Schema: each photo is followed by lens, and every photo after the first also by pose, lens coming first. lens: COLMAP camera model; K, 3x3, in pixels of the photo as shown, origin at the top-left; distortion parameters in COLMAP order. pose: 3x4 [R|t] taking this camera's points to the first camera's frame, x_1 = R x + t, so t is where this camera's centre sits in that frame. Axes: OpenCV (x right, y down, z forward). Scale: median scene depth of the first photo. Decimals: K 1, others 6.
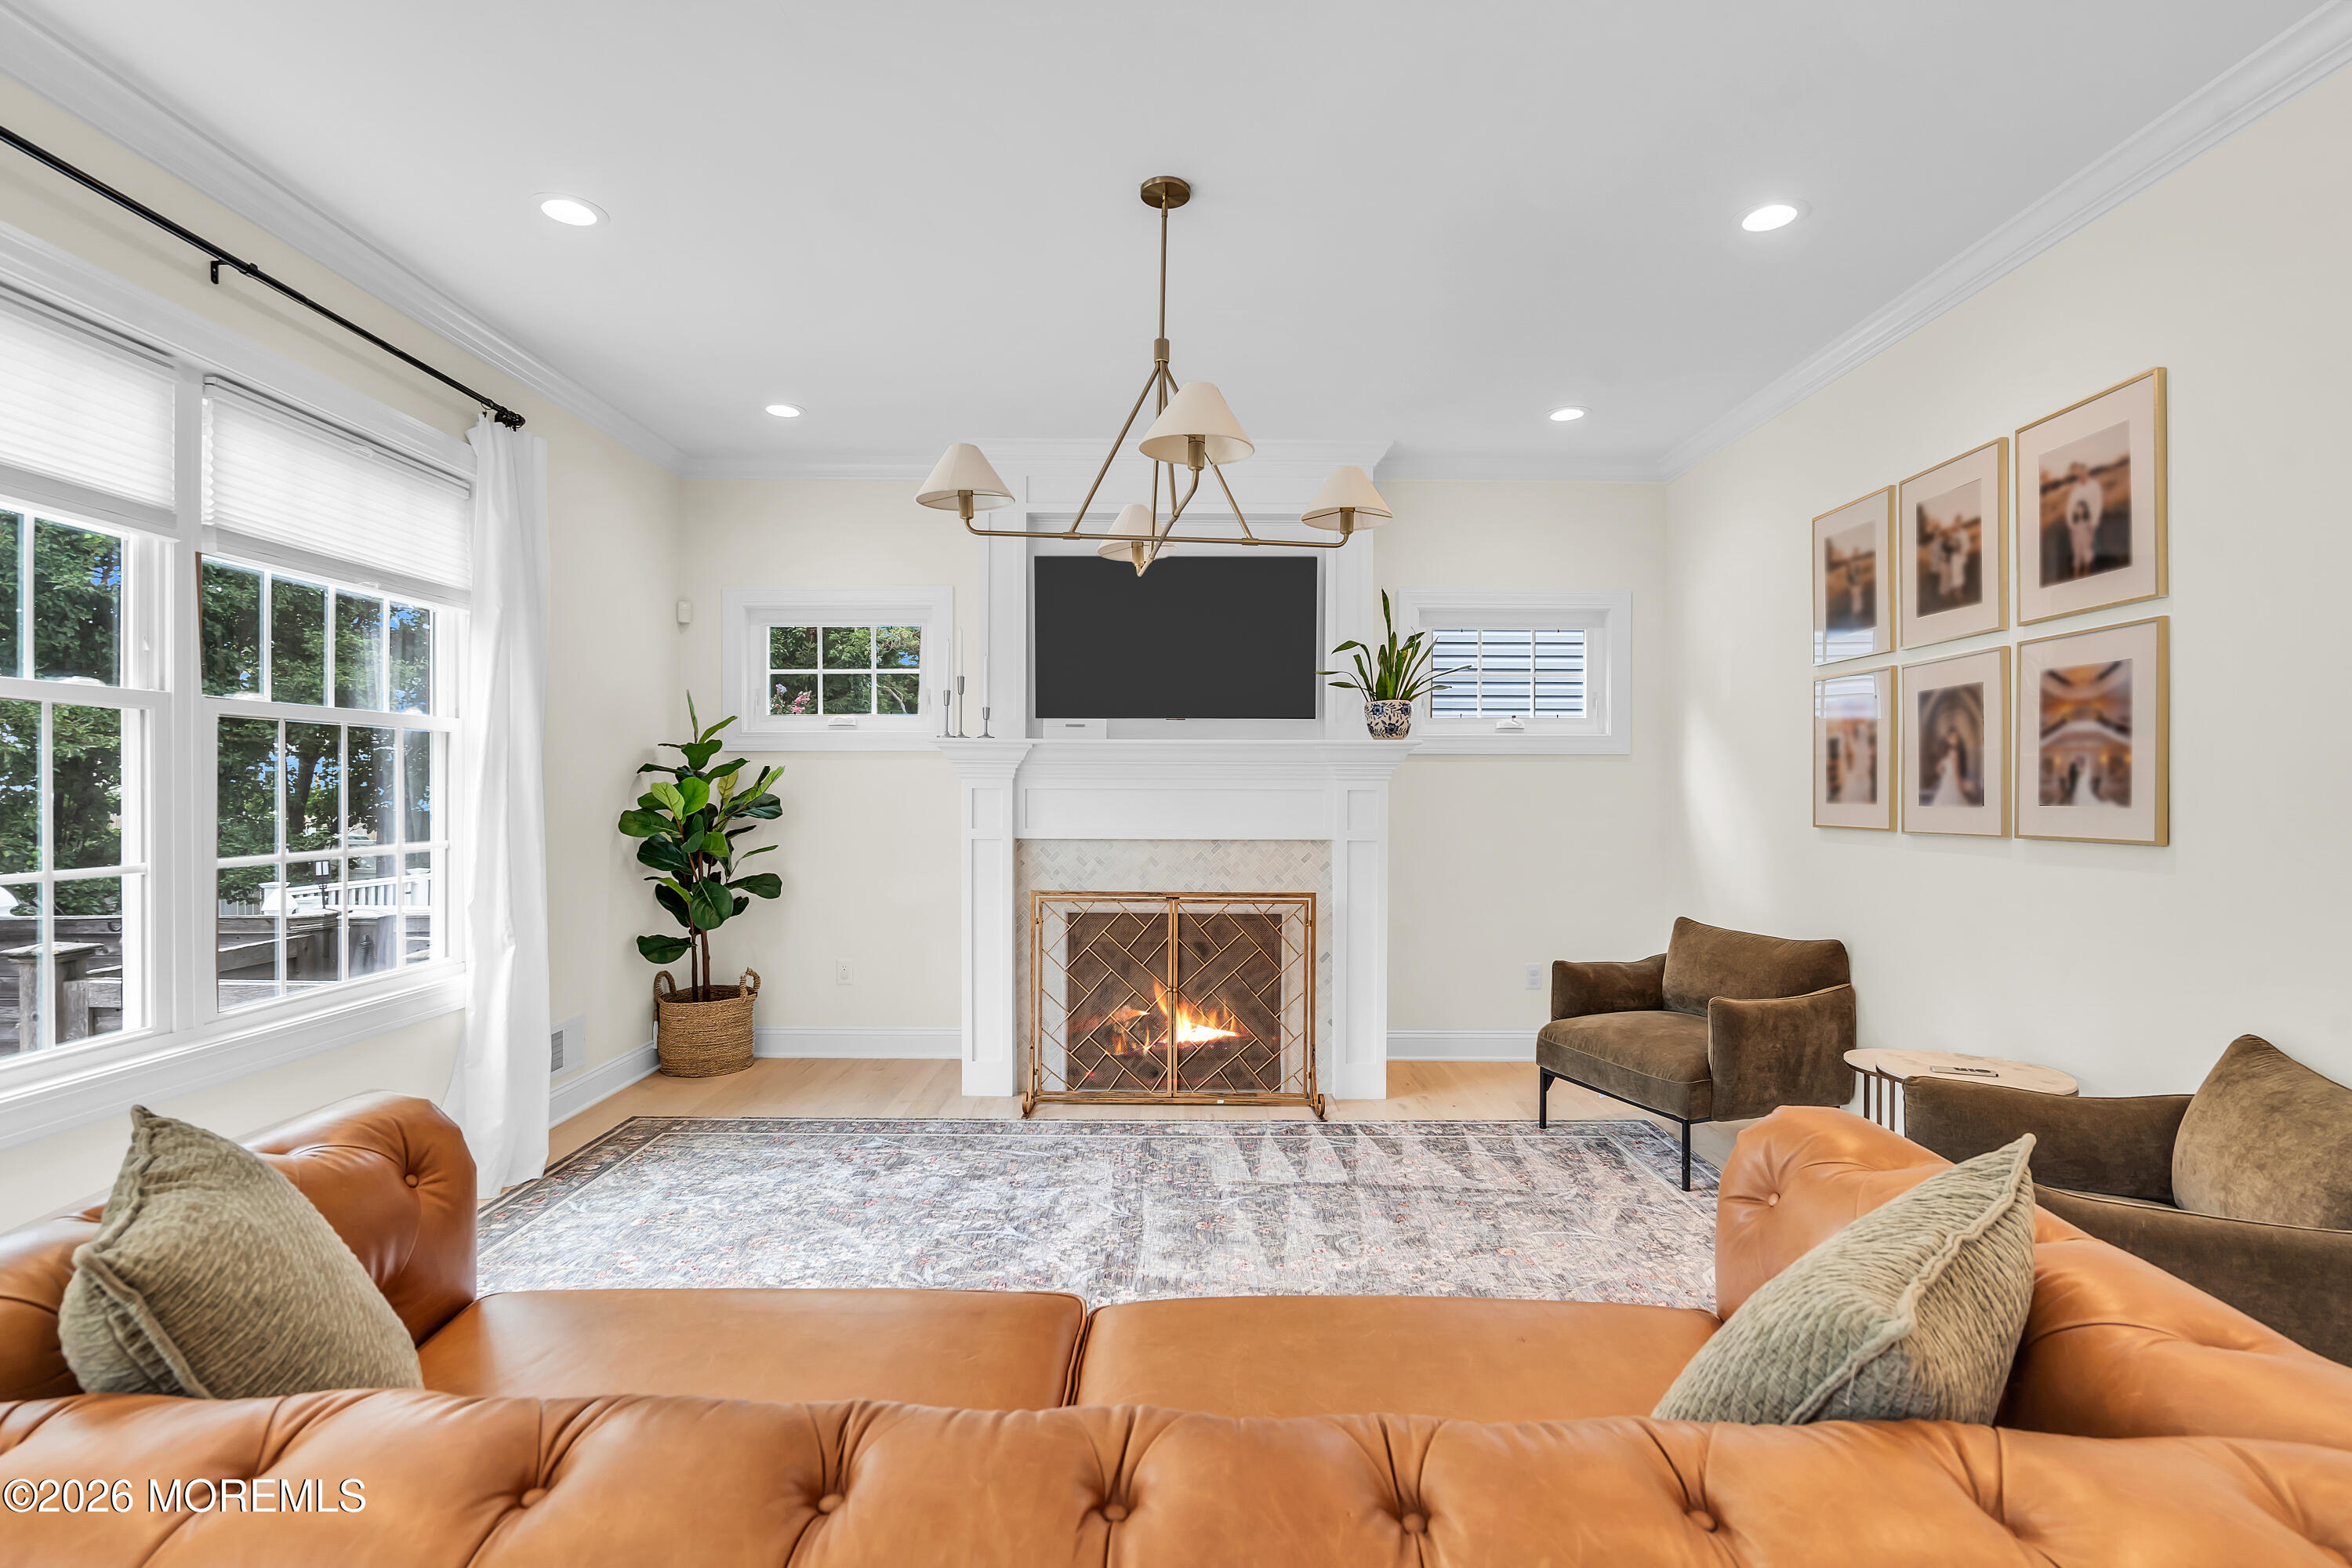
lens RADIAL K [[1071.1, 0, 1183.8], [0, 1071.1, 786.5], [0, 0, 1]] dist [-0.004549, 0.002221]
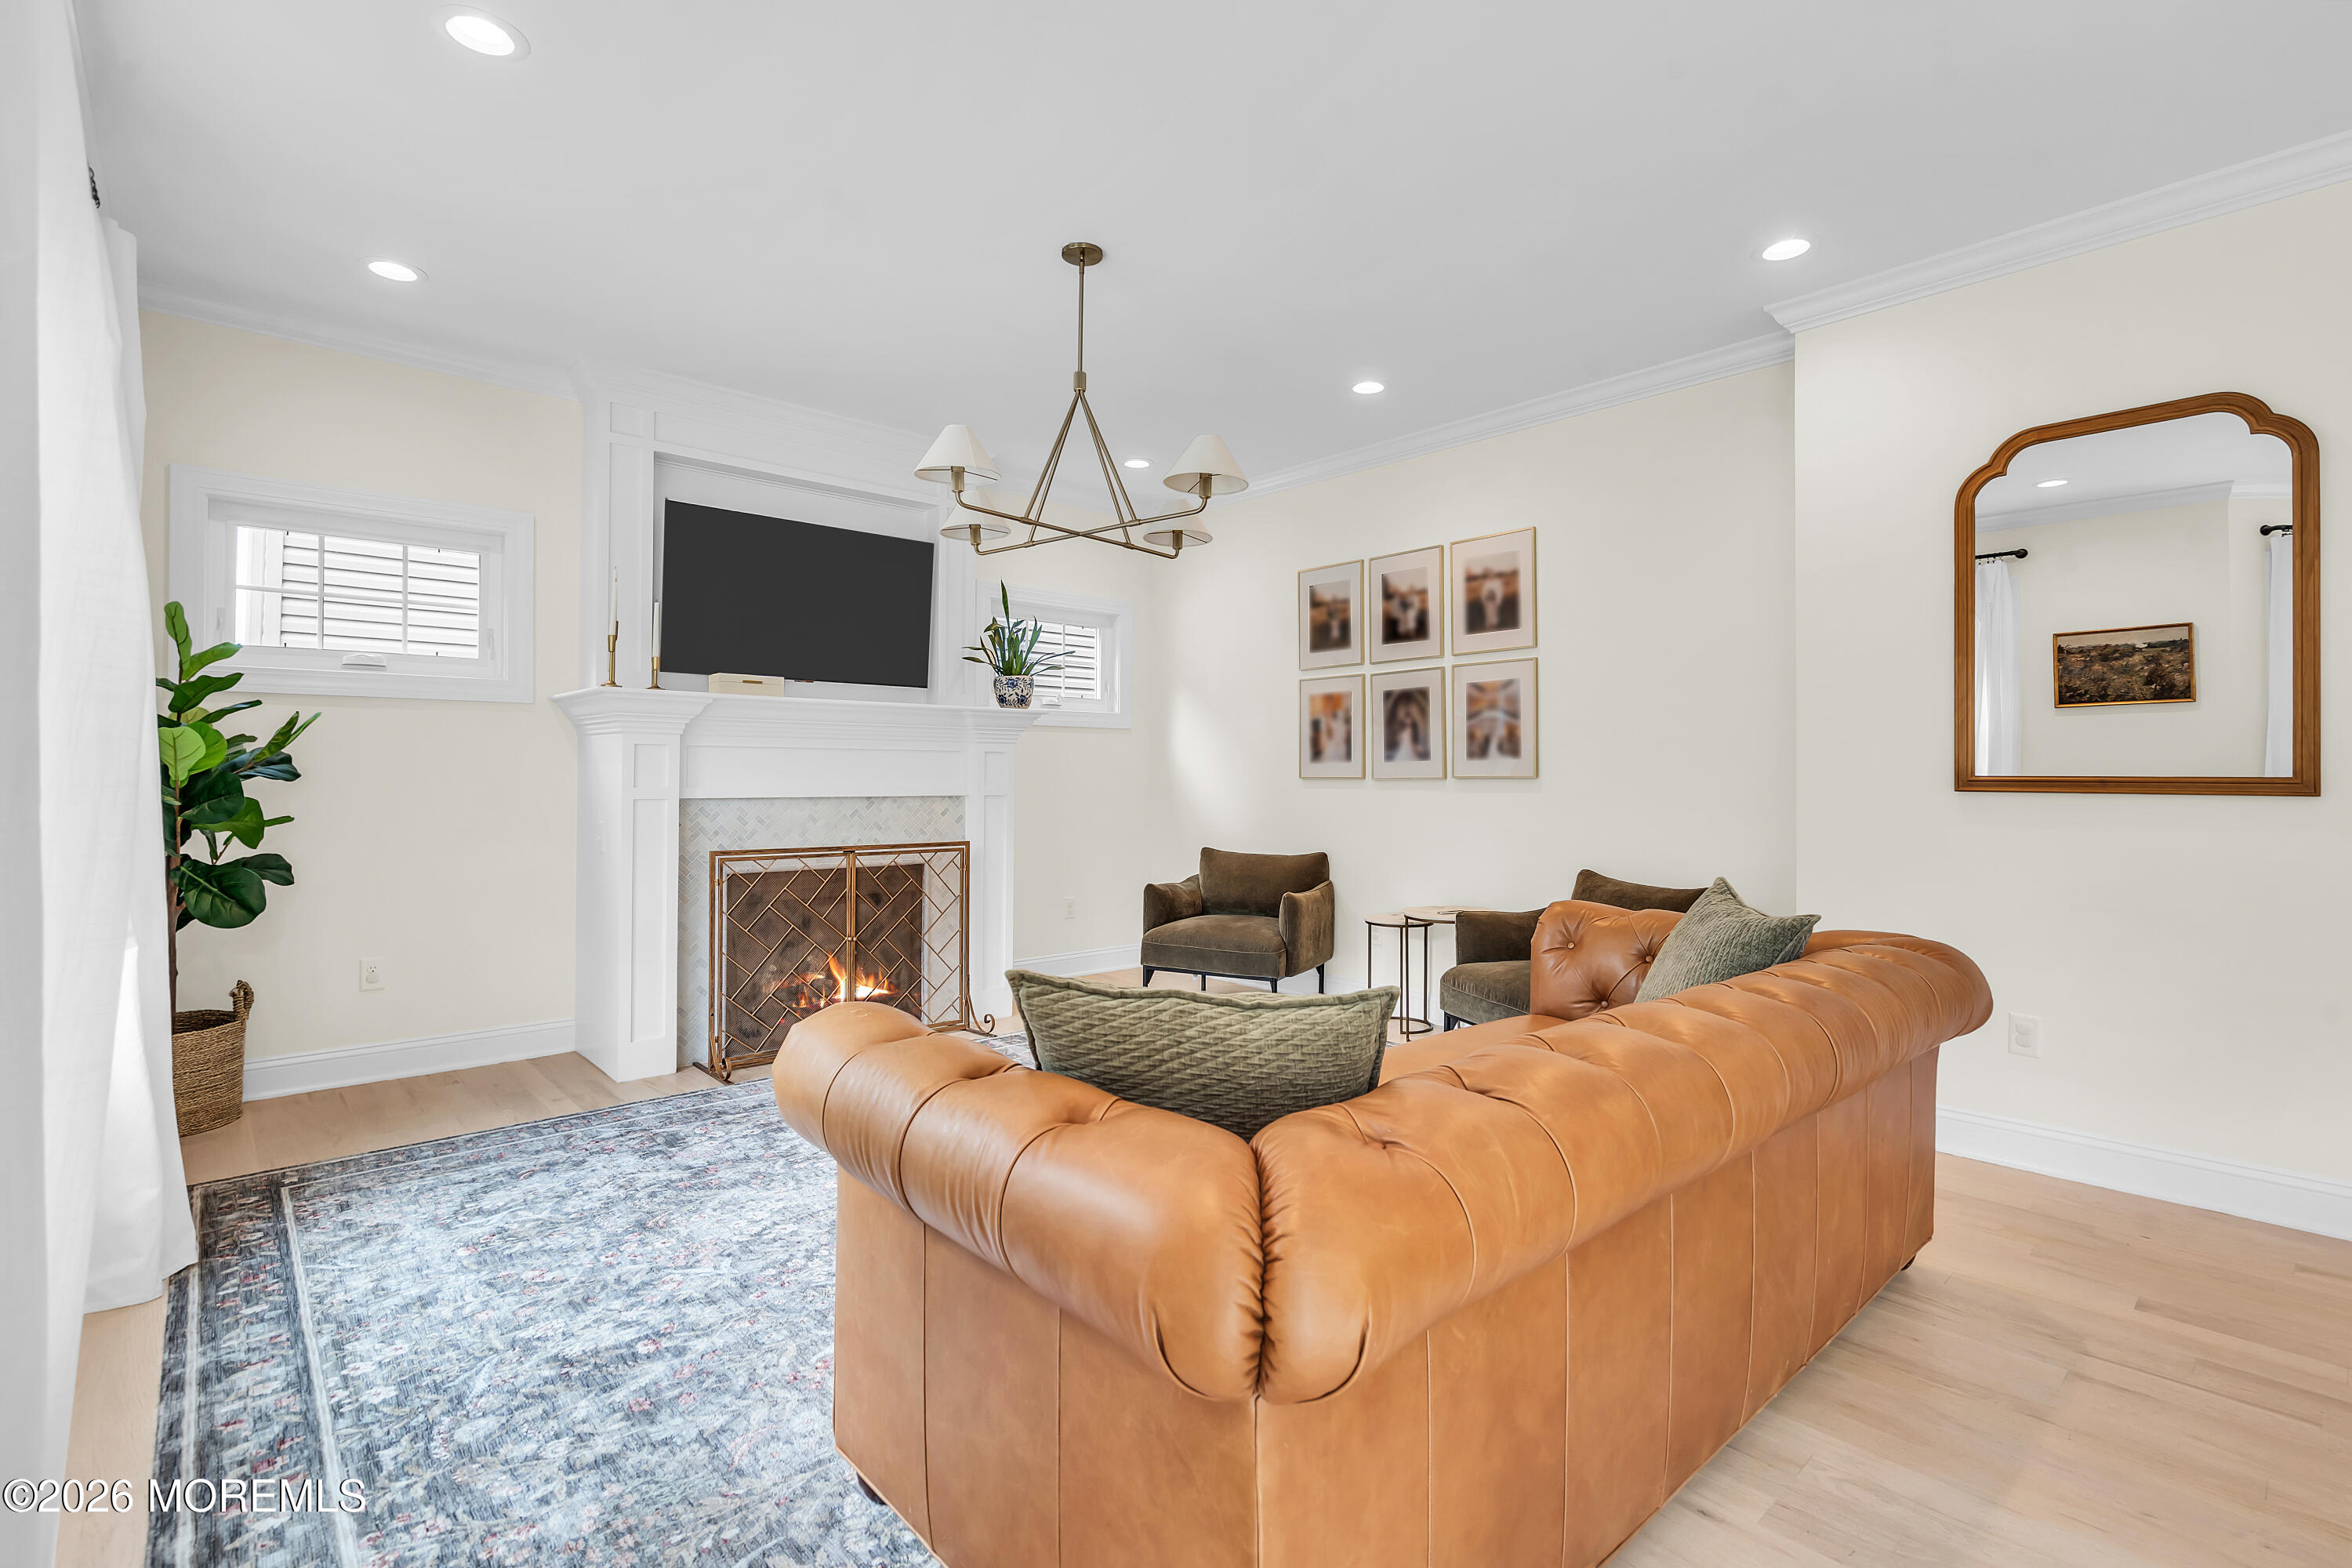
lens RADIAL K [[1071.1, 0, 1170.1], [0, 1071.1, 758.5], [0, 0, 1]] dist [-0.004549, 0.002221]
pose [[0.744476, 0.009287, 0.667585, -0.519566], [-0.001092, 0.999919, -0.012692, 0.028181], [-0.667648, 0.008720, 0.744426, 0.012949]]
